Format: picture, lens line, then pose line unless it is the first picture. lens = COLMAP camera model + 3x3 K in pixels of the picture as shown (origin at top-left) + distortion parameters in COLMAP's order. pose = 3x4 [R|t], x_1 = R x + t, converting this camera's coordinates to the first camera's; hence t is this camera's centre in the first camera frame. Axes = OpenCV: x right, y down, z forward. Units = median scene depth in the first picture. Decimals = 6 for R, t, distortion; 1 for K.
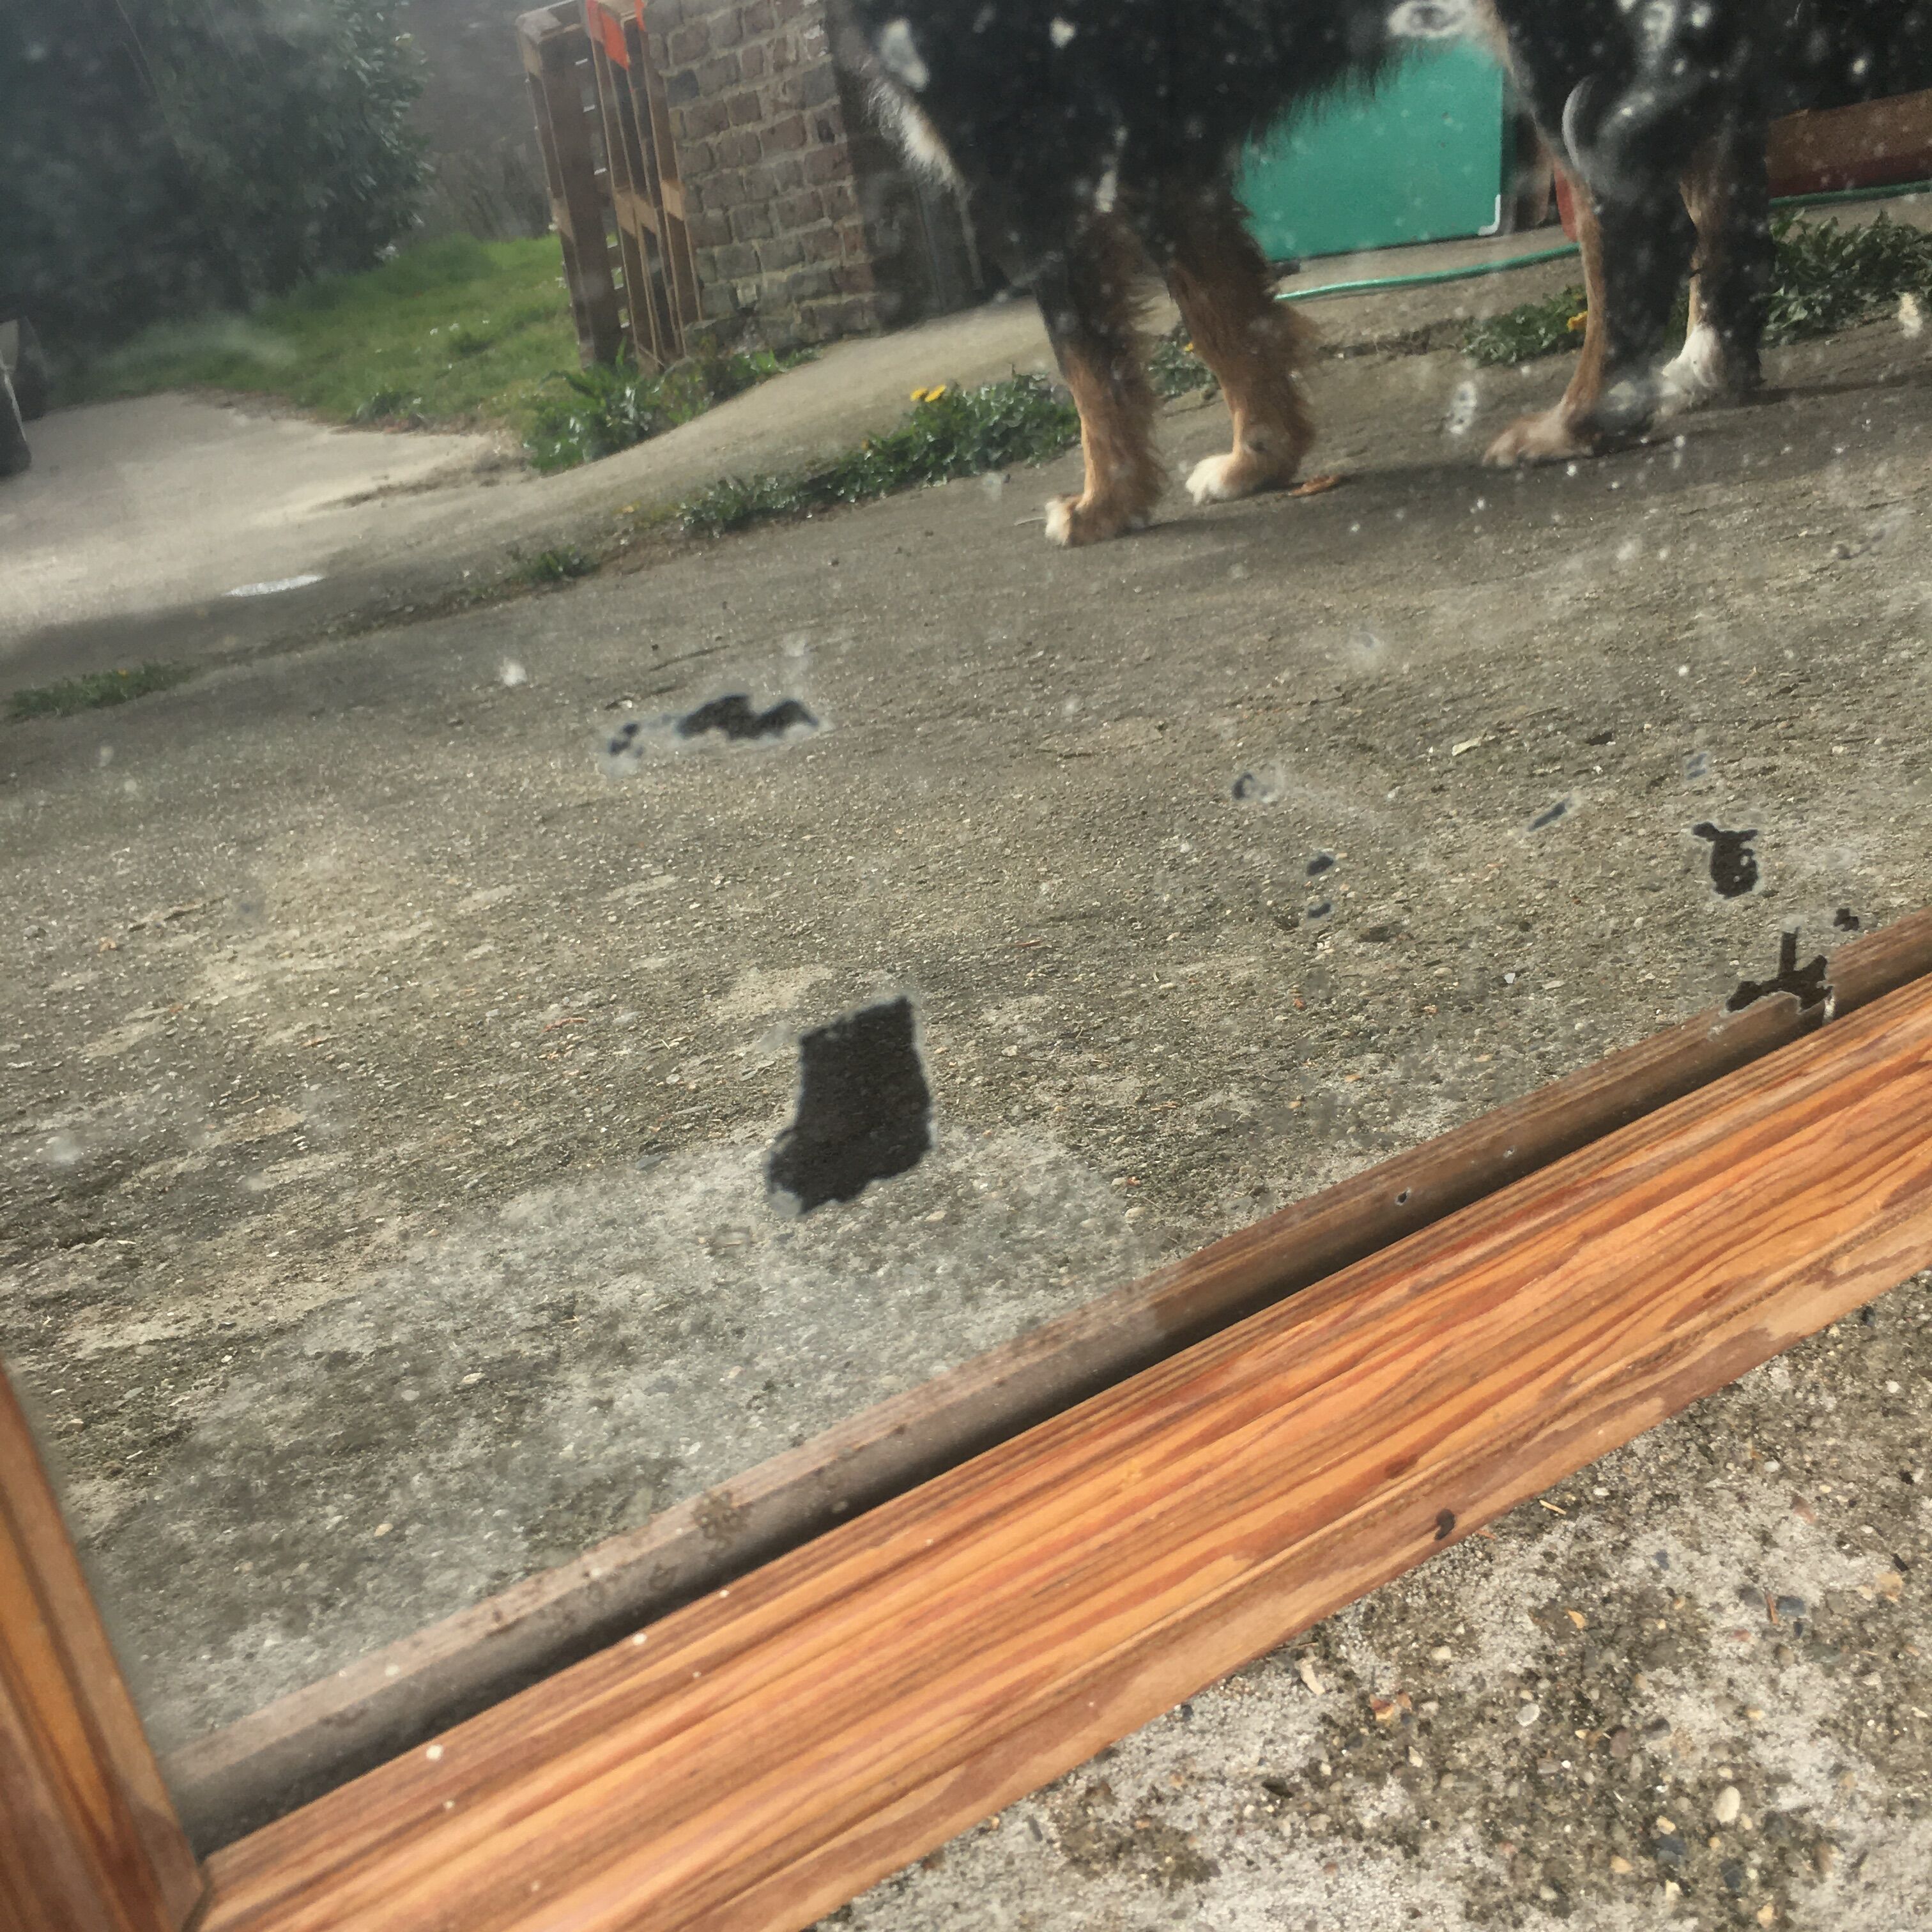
lens RADIAL K [[2187.7, 0, 966.0], [0, 2187.7, 966.0], [0, 0, 1]] dist [0.135165, -0.208554]
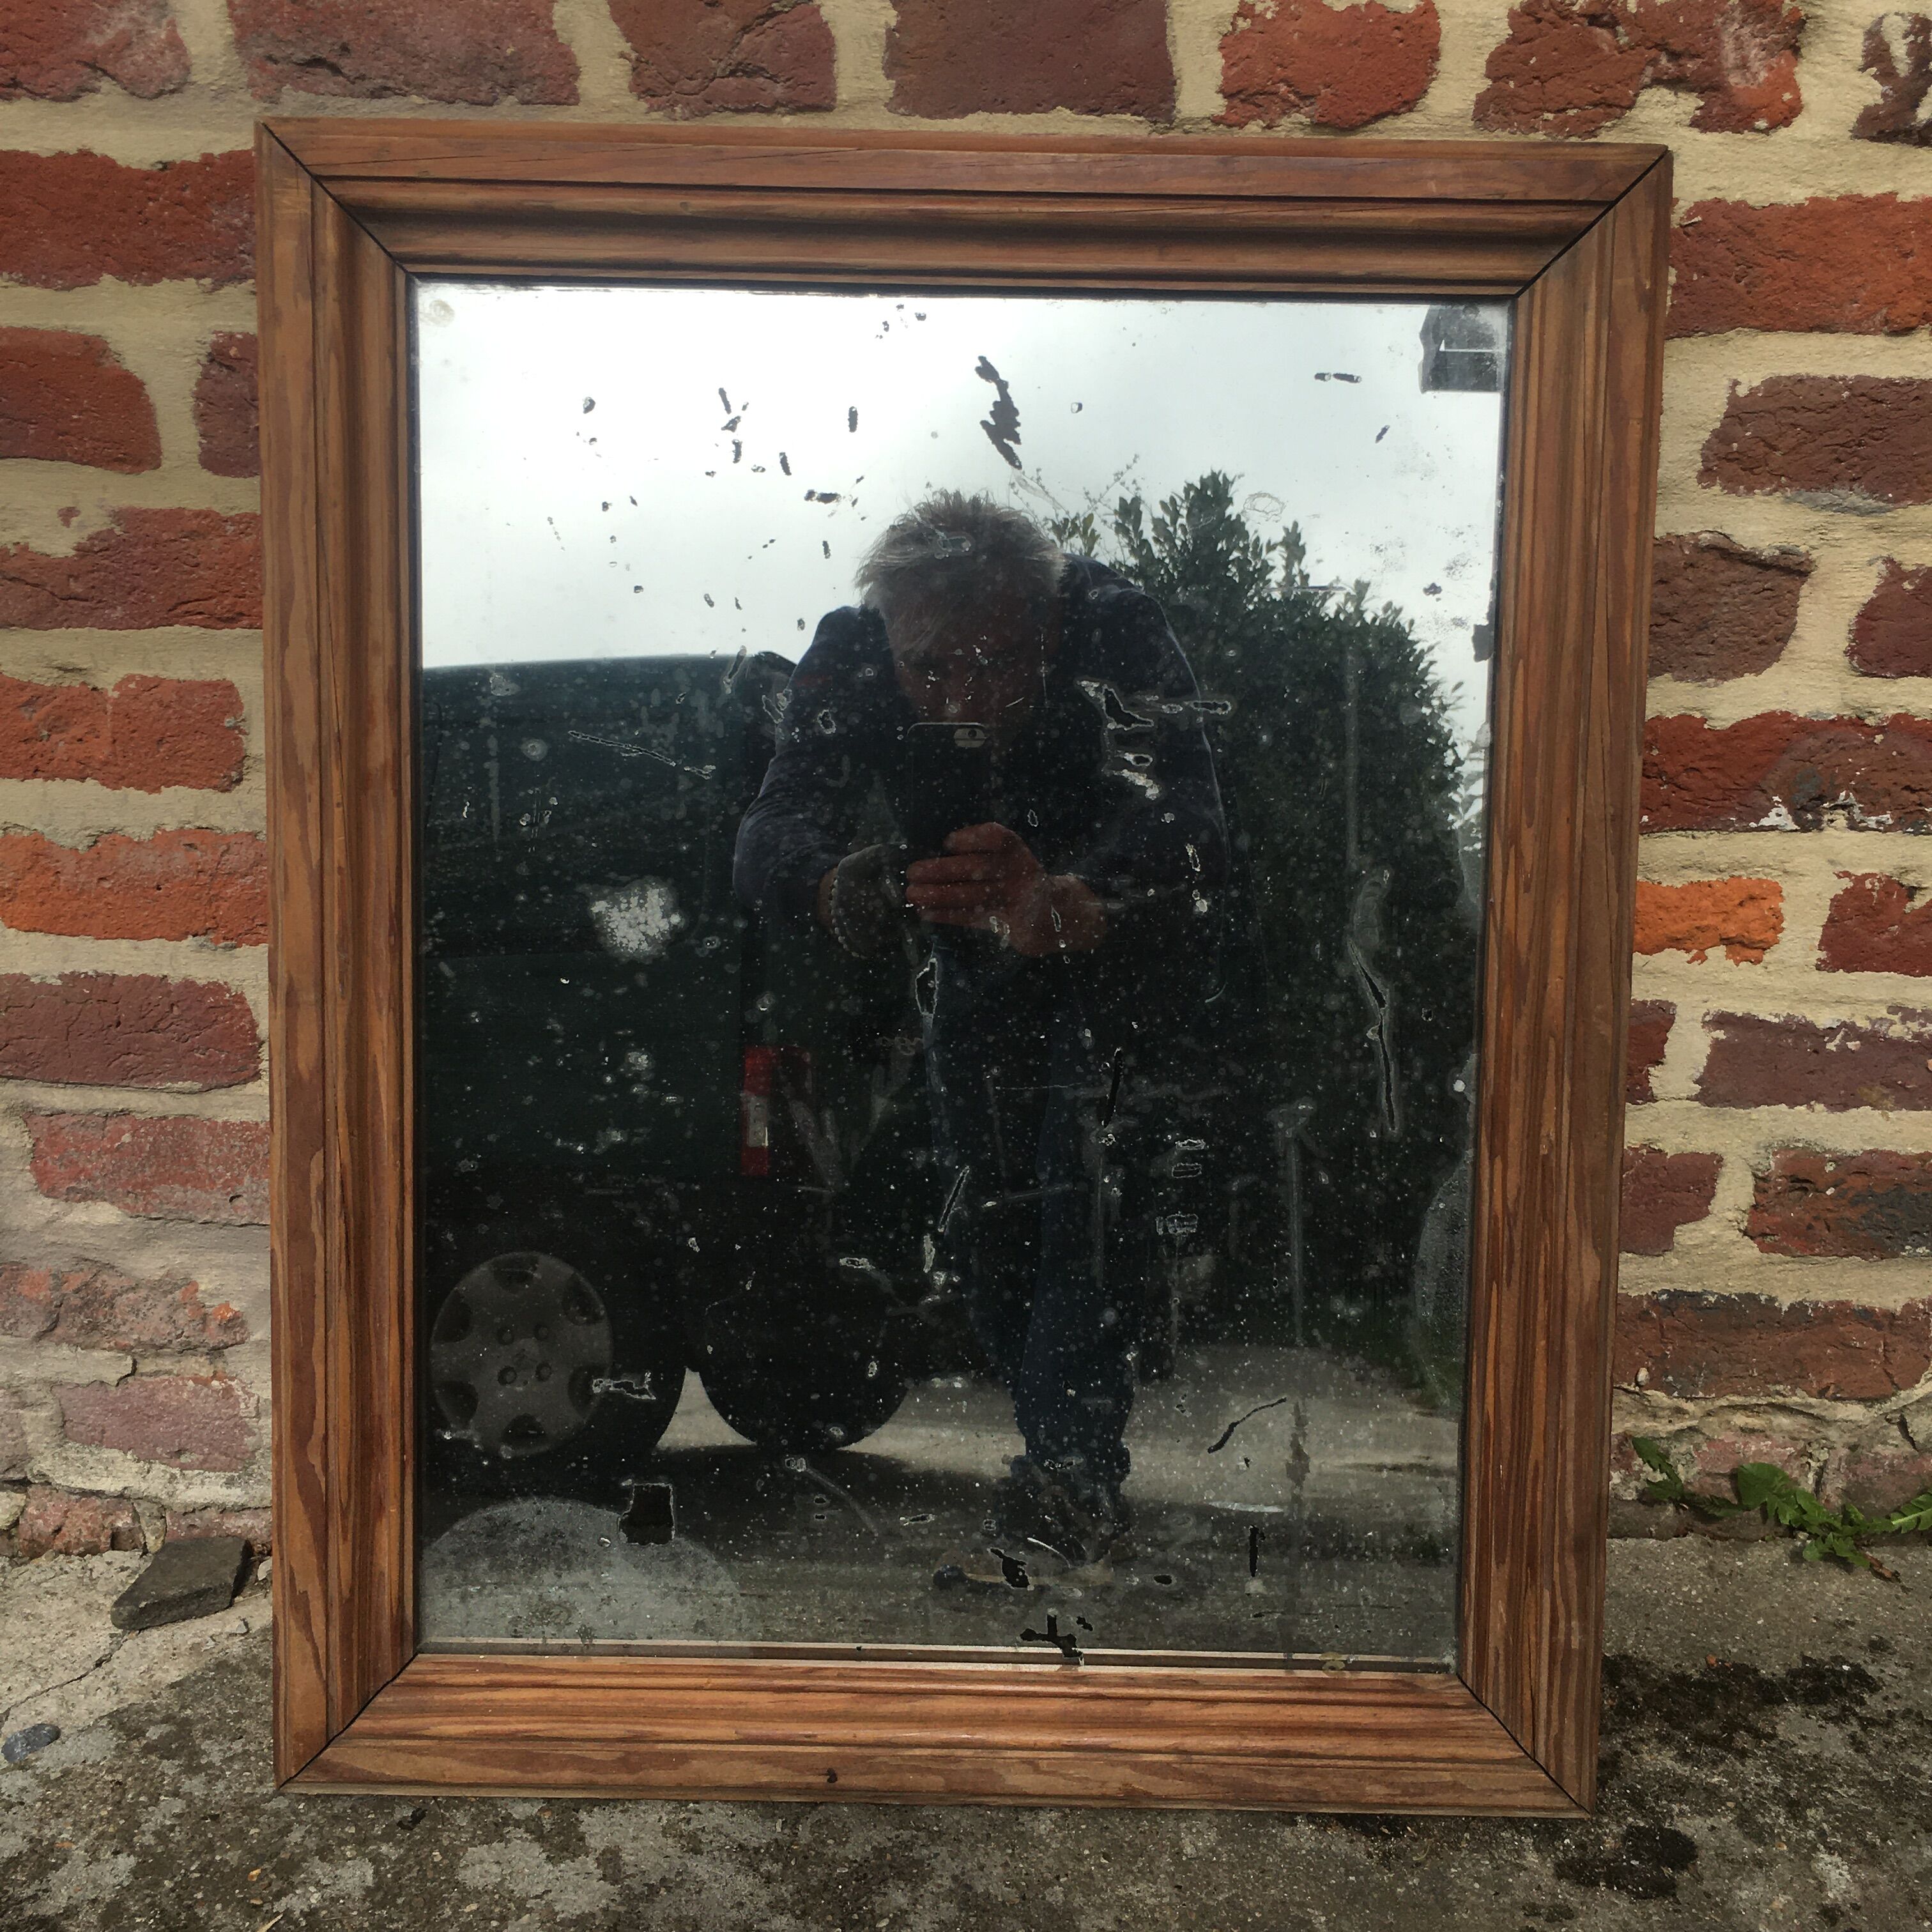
lens RADIAL K [[2187.7, 0, 966.0], [0, 2187.7, 966.0], [0, 0, 1]] dist [0.135165, -0.208554]
pose [[0.841401, 0.143400, -0.521038, 1.585823], [-0.351923, 0.877085, -0.326913, 0.205461], [0.410115, 0.458430, 0.788446, -1.500129]]
